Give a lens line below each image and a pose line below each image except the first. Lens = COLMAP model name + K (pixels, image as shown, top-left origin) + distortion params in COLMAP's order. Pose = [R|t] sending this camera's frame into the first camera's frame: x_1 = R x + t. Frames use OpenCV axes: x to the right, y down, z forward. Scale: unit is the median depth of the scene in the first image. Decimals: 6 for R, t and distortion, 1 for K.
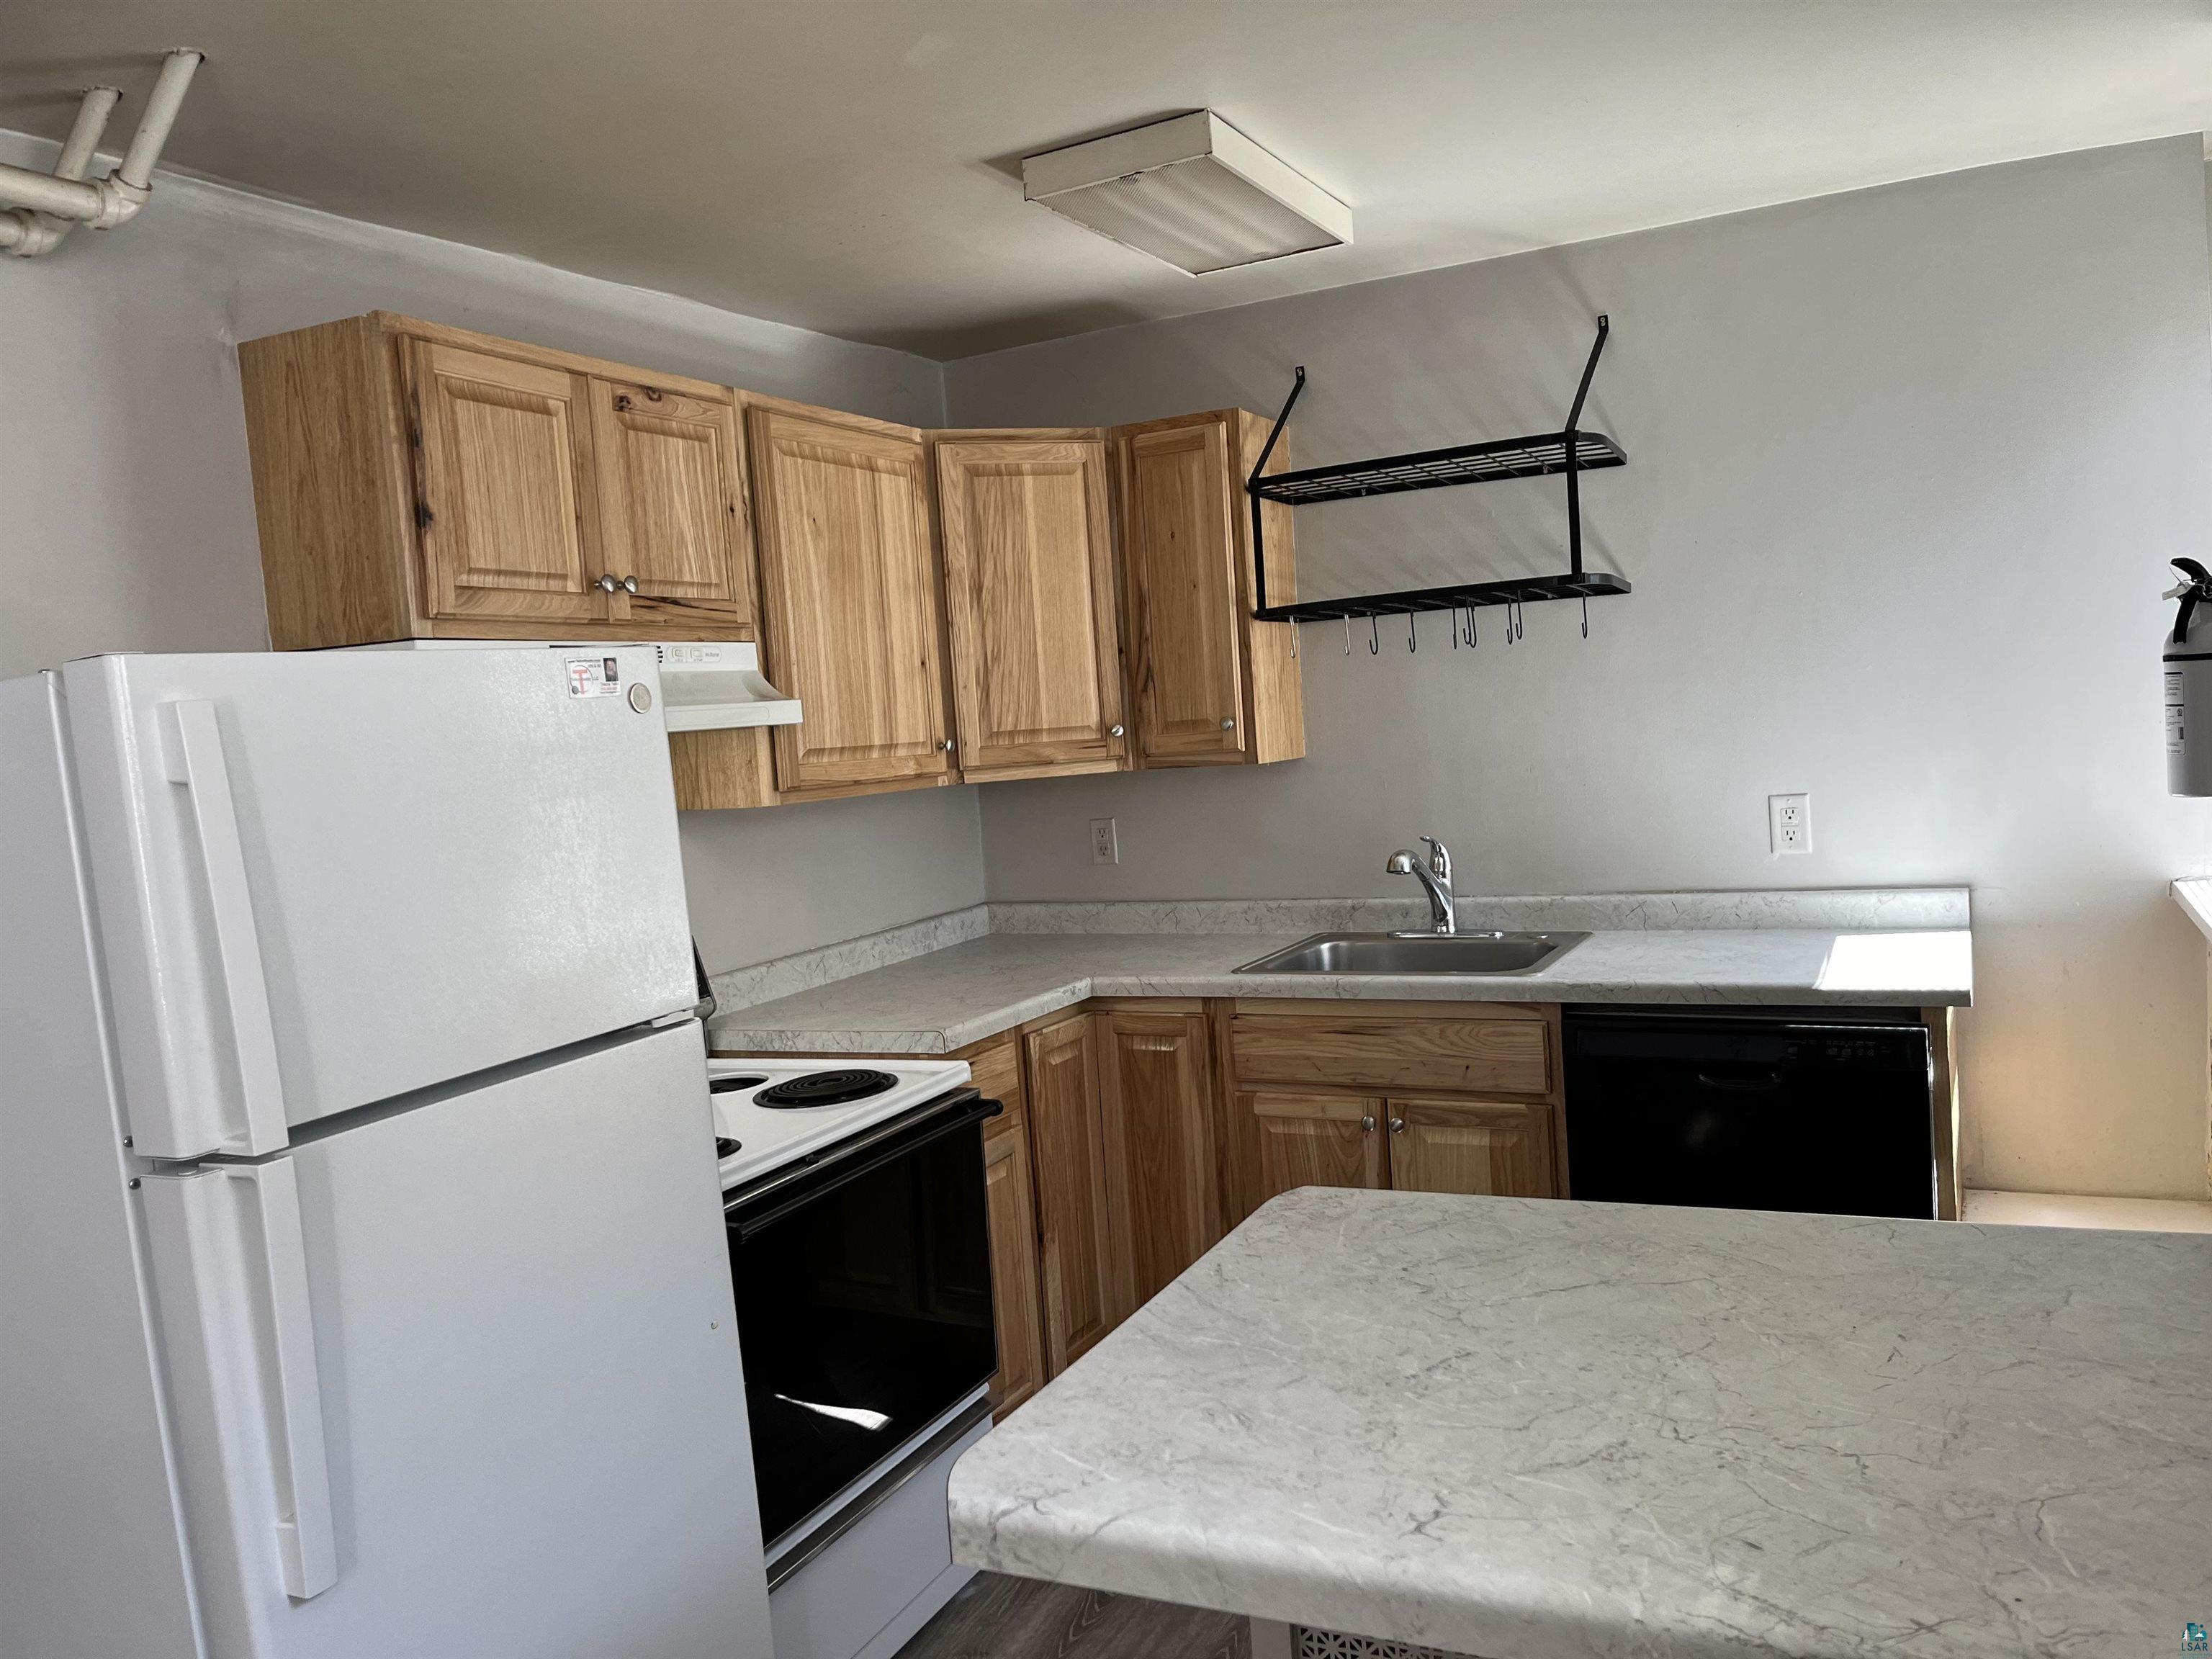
lens RADIAL K [[1680.3, 0, 1110.1], [0, 1680.3, 848.9], [0, 0, 1]] dist [0.075145, -0.097778]
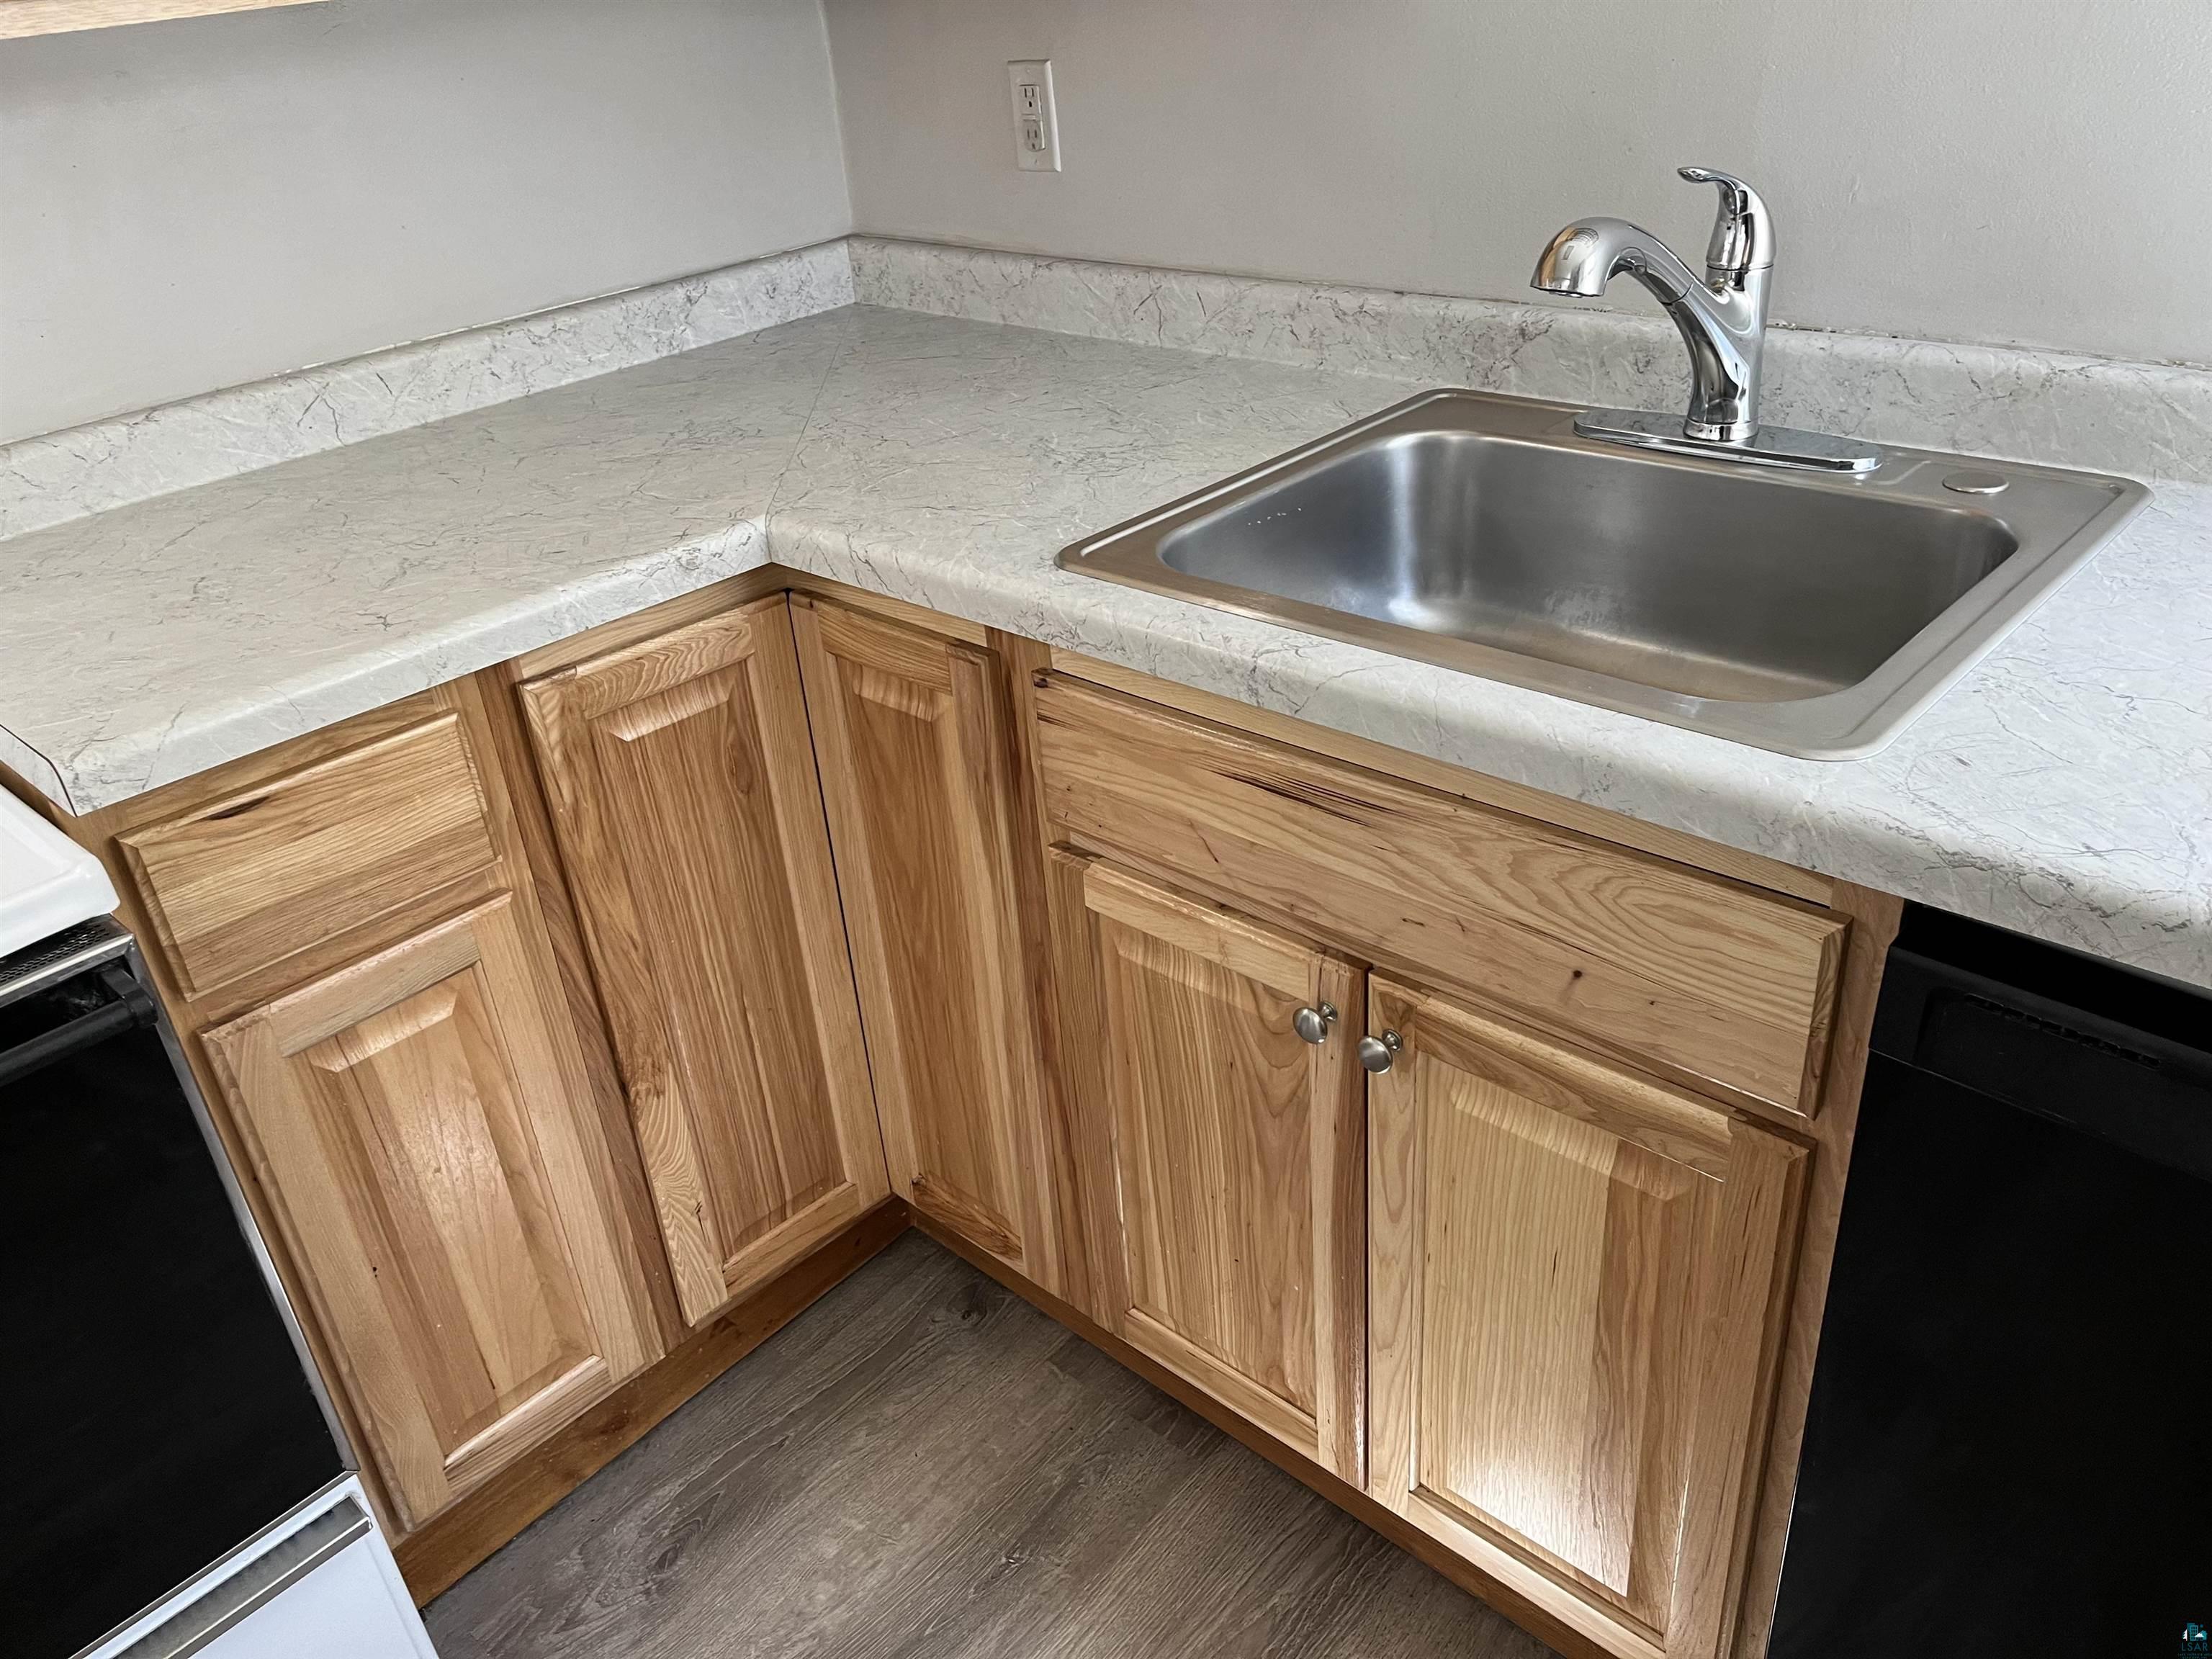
lens RADIAL K [[1680.3, 0, 1095.3], [0, 1680.3, 835.9], [0, 0, 1]] dist [0.075145, -0.097778]
pose [[0.958890, 0.135168, -0.249518, 0.187329], [-0.012660, 0.898775, 0.438228, -0.037874], [0.283495, -0.417054, 0.863538, 0.651669]]
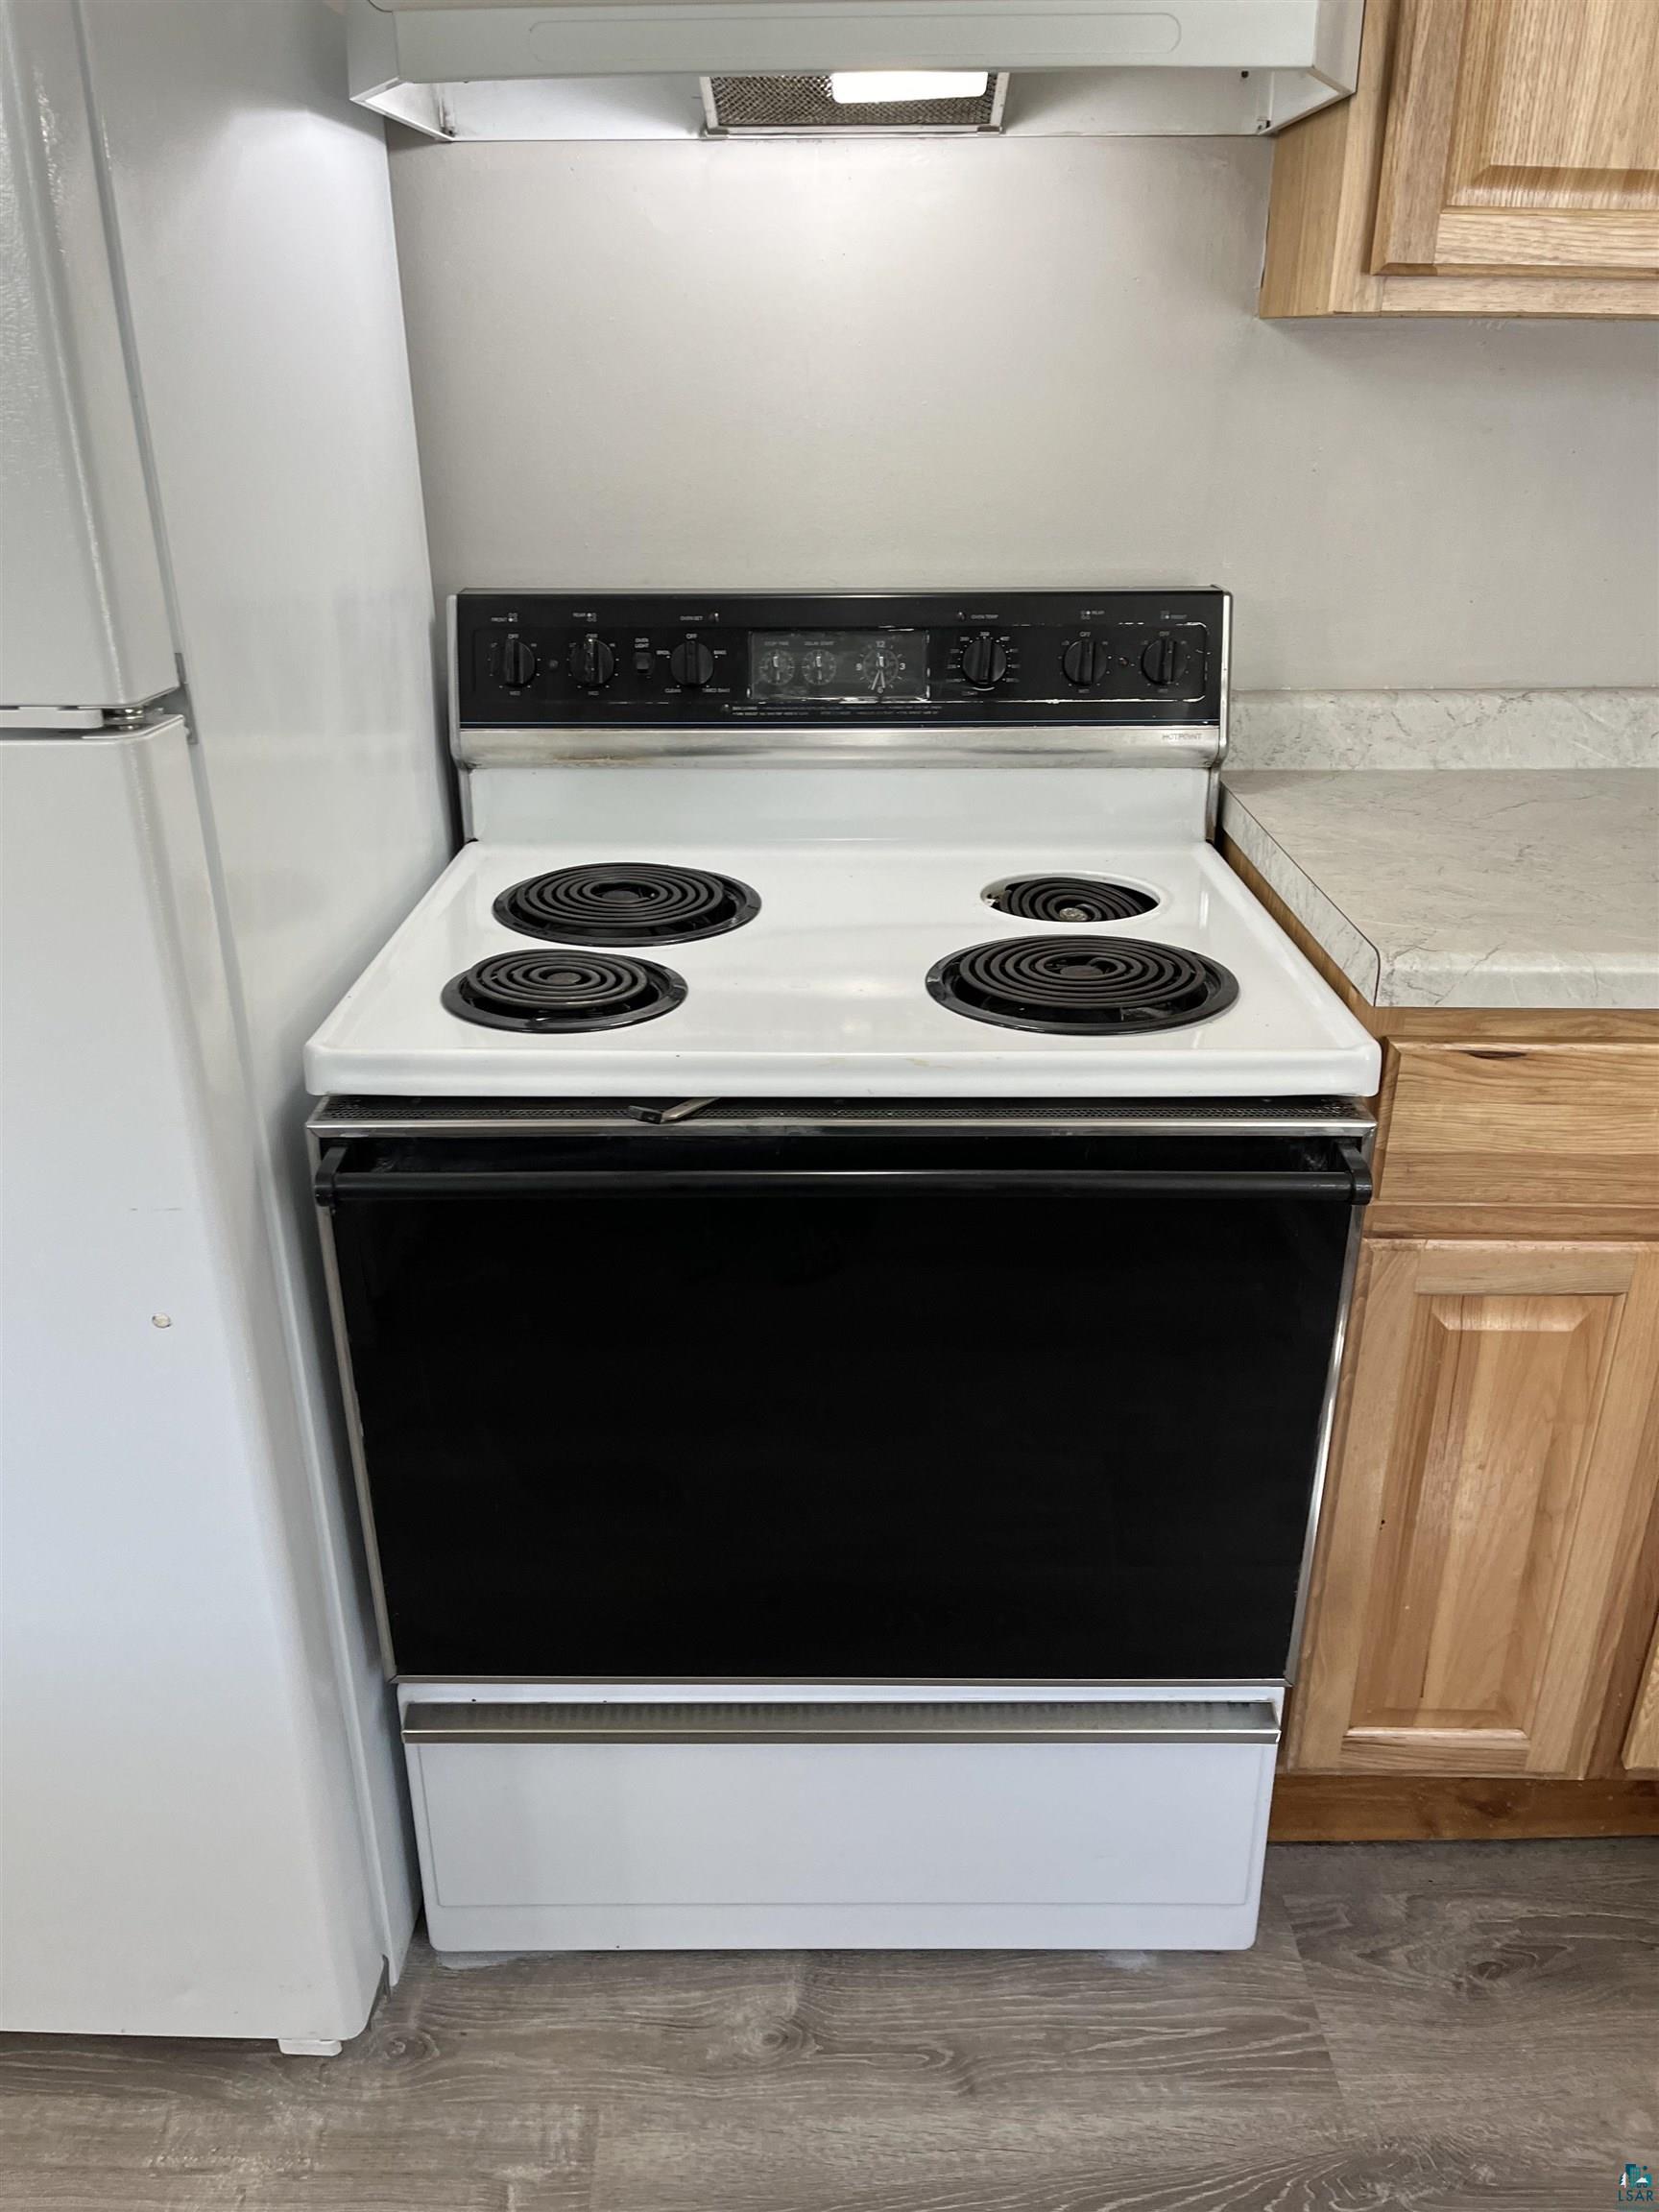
lens RADIAL K [[1680.3, 0, 811.0], [0, 1680.3, 1121.0], [0, 0, 1]] dist [0.075145, -0.097778]
pose [[0.433154, 0.435804, -0.788957, 0.155763], [-0.100901, 0.893278, 0.438033, -0.016588], [0.895654, -0.110129, 0.430900, 0.619734]]
